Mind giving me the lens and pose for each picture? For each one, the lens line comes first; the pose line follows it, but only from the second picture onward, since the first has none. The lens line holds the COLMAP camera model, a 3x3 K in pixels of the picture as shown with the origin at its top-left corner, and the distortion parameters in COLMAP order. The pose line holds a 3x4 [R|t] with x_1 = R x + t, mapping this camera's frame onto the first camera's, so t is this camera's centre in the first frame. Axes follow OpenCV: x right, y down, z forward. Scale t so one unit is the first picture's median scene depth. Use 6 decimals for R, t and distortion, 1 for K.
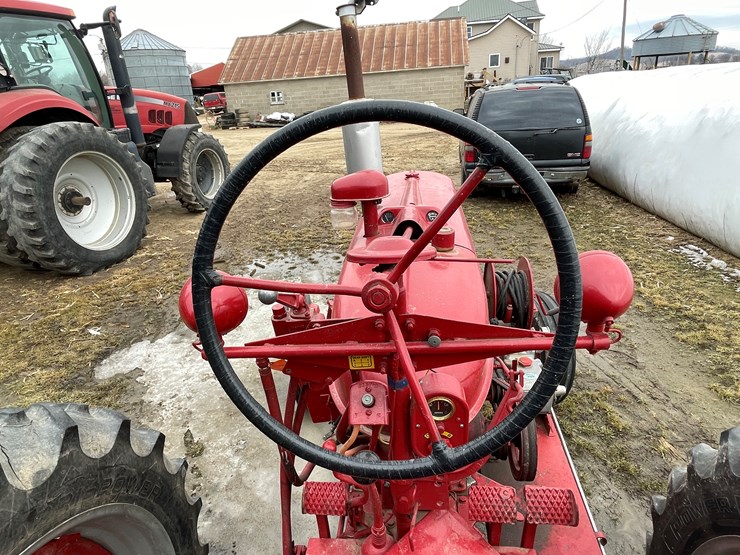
lens RADIAL K [[468.7, 0, 361.3], [0, 468.7, 280.9], [0, 0, 1]] dist [-0.002779, -0.002657]
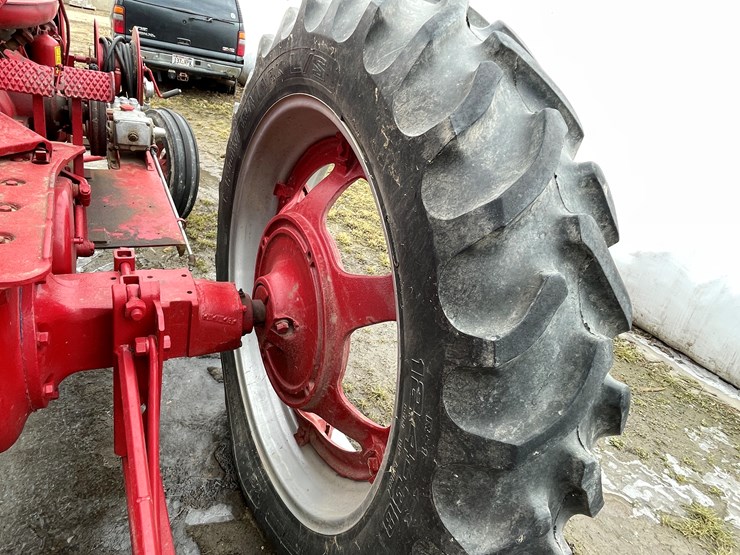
lens RADIAL K [[468.7, 0, 358.0], [0, 468.7, 273.6], [0, 0, 1]] dist [-0.002779, -0.002657]
pose [[0.795019, -0.044679, 0.604936, 0.031783], [-0.021131, 0.994639, 0.101231, 0.113836], [-0.606216, -0.093263, 0.789813, -0.039358]]
